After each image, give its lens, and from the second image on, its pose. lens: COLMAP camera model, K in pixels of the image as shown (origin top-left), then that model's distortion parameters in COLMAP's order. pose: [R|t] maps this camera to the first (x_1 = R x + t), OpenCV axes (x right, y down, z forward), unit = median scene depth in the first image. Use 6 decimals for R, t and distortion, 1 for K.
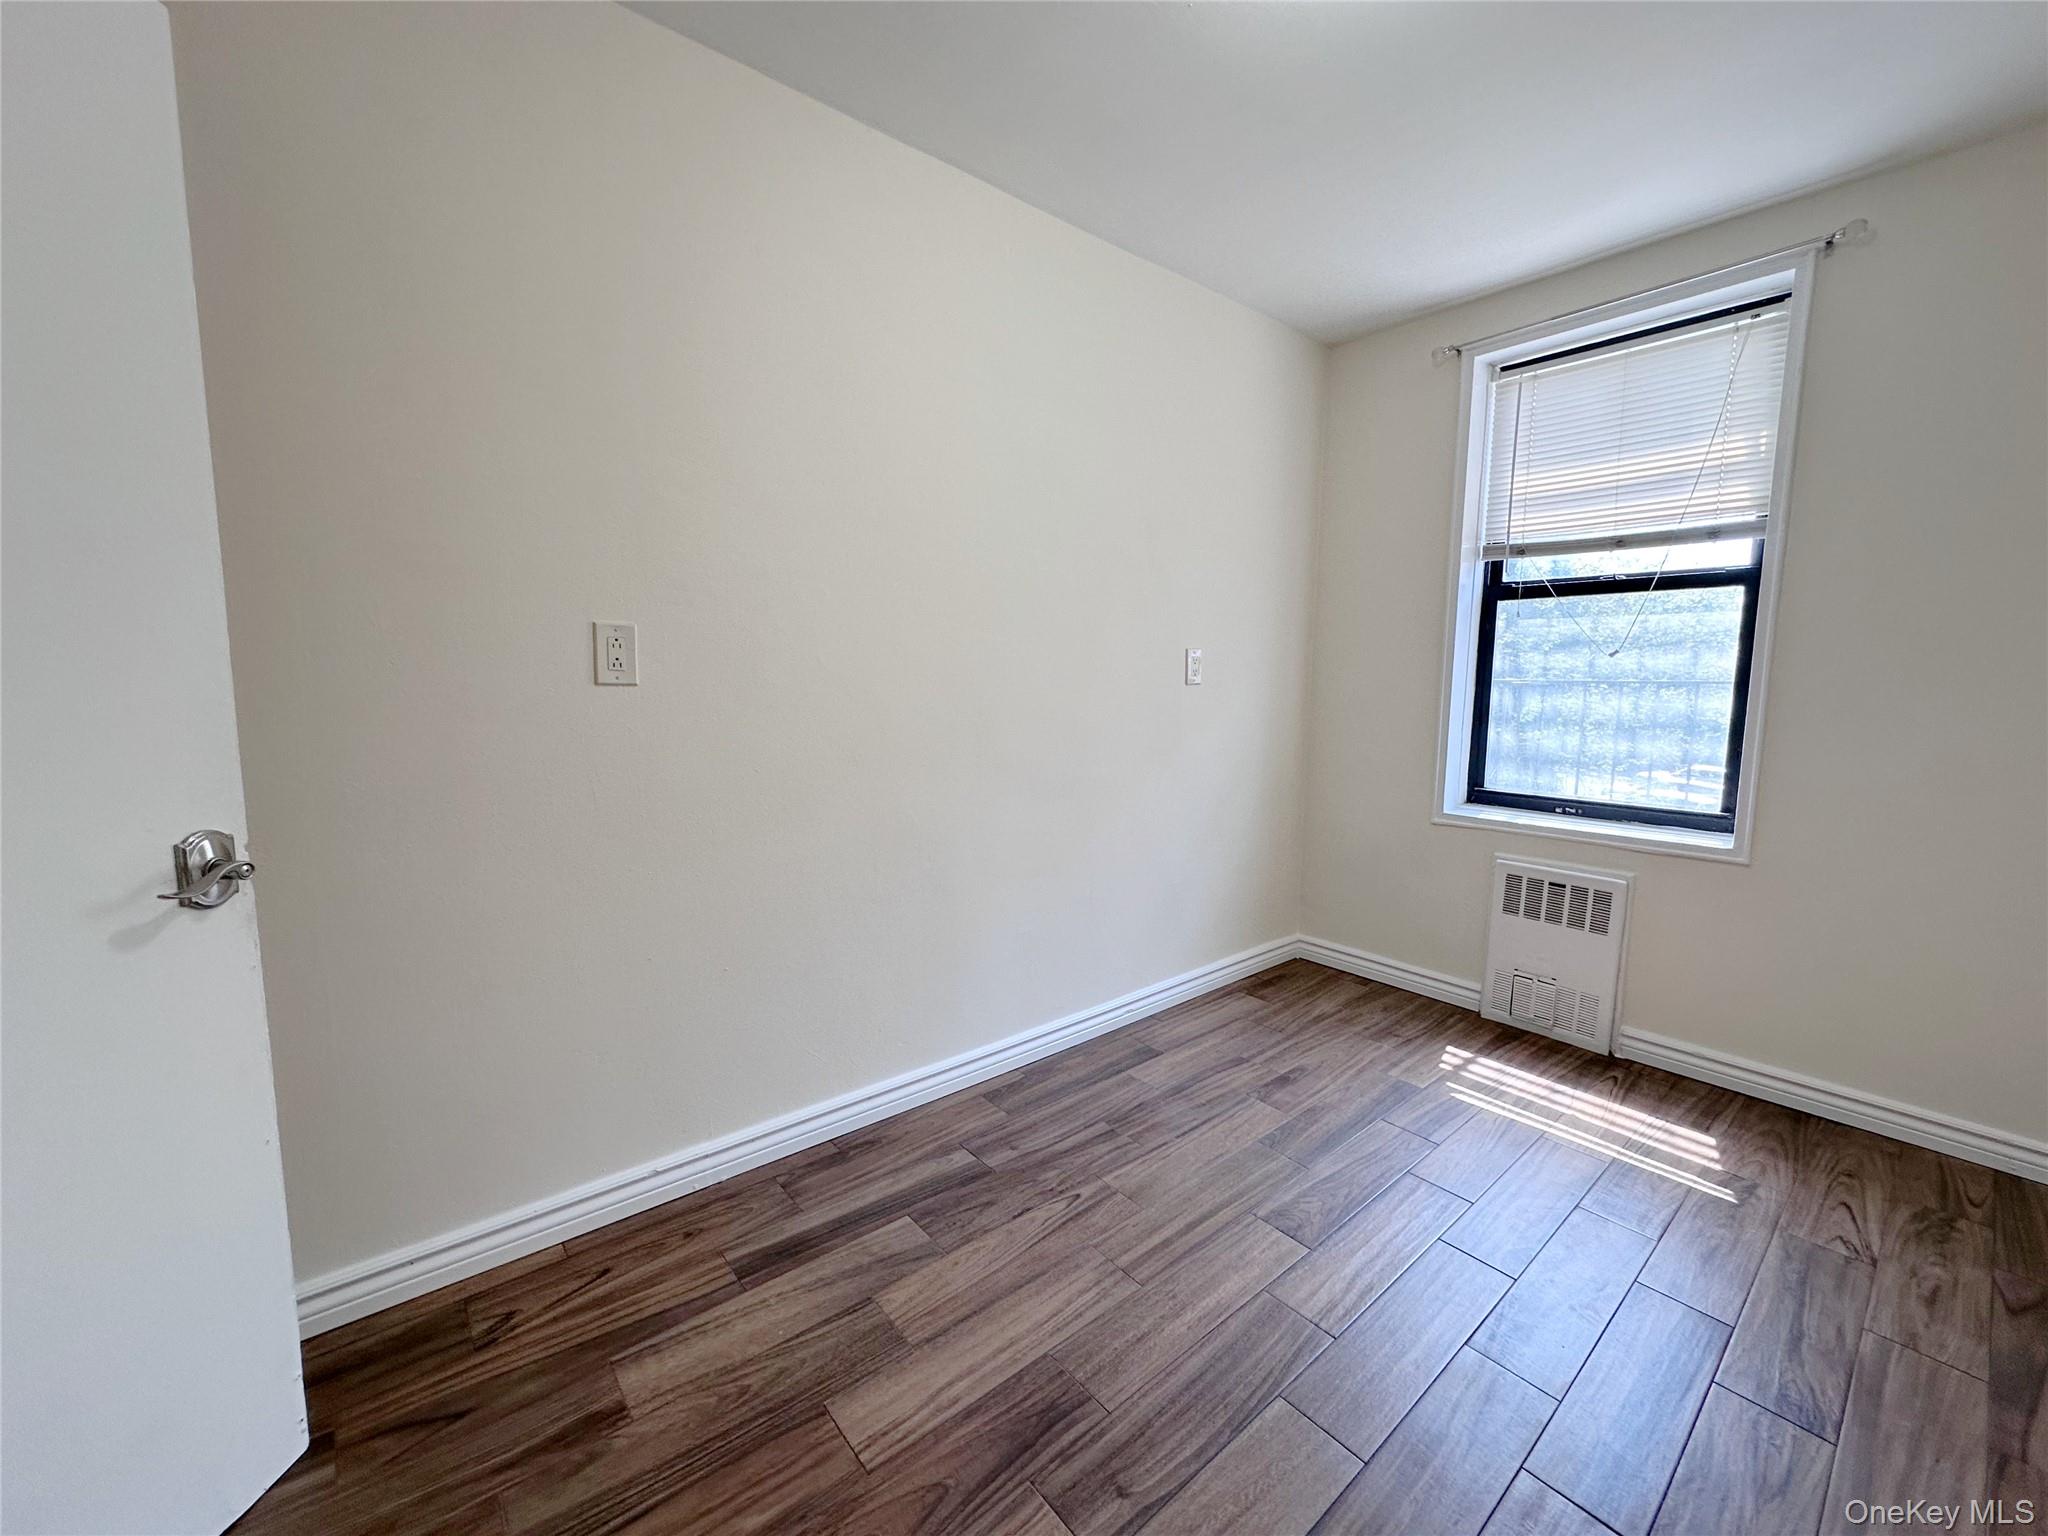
lens RADIAL K [[818.8, 0, 1031.5], [0, 818.8, 763.0], [0, 0, 1]] dist [-0.002842, 0.000748]
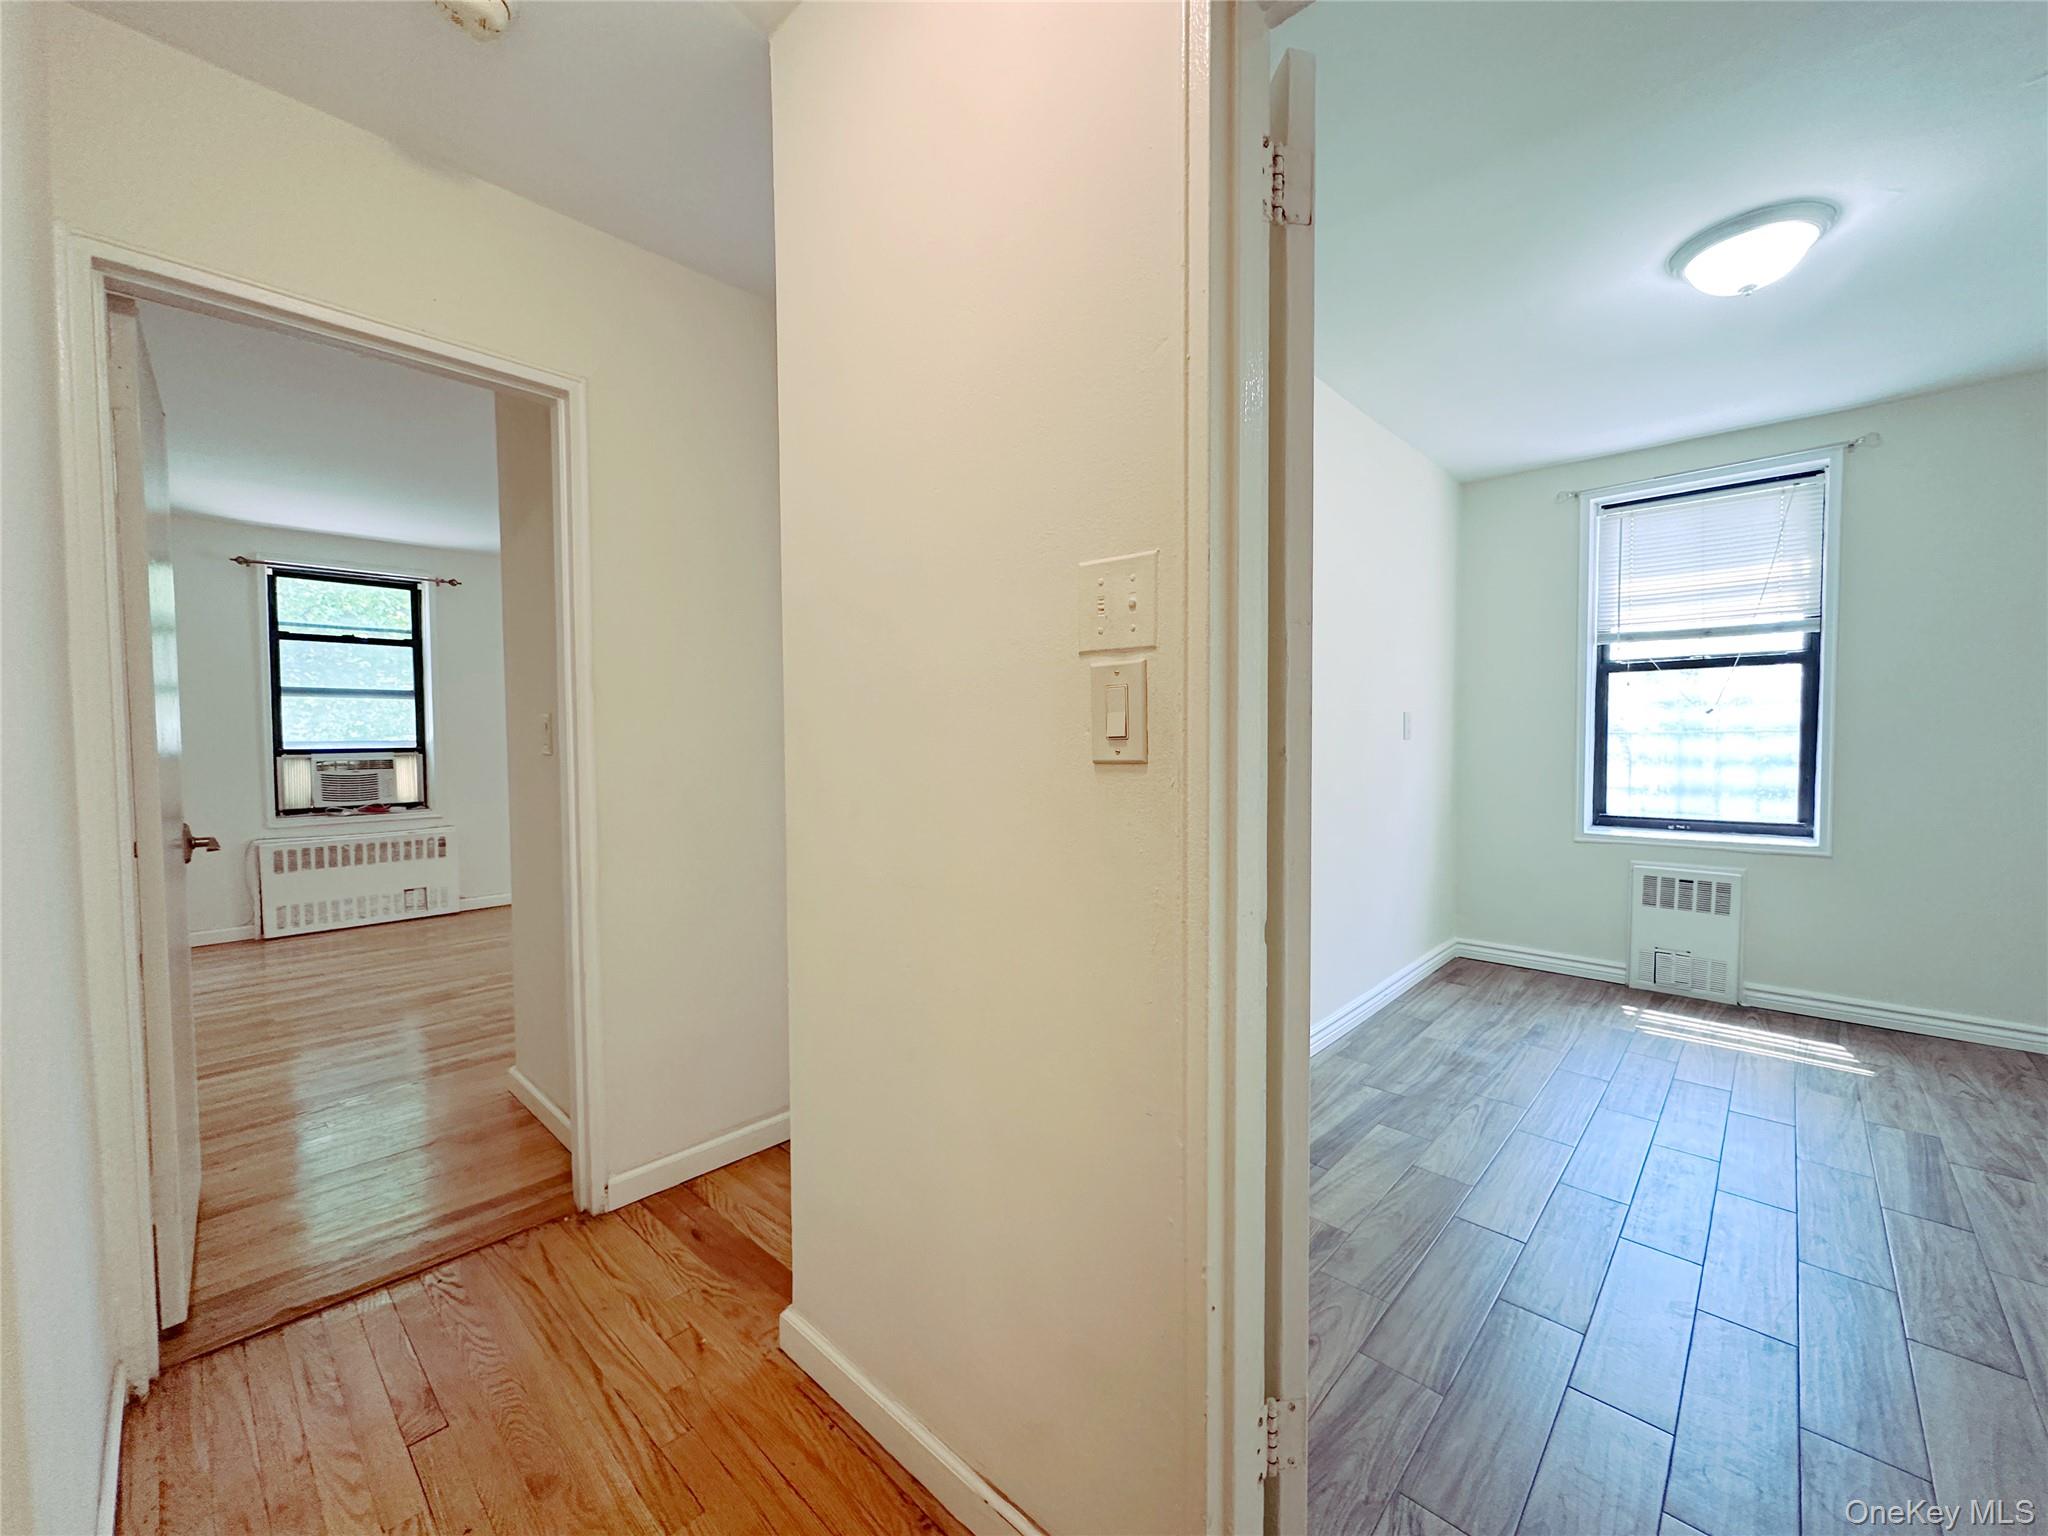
lens RADIAL K [[818.8, 0, 1028.5], [0, 818.8, 763.8], [0, 0, 1]] dist [-0.002842, 0.000748]
pose [[0.992681, -0.021879, 0.118770, -0.606689], [0.030794, 0.996801, -0.073753, 0.021766], [-0.116776, 0.076871, 0.990179, -0.234588]]
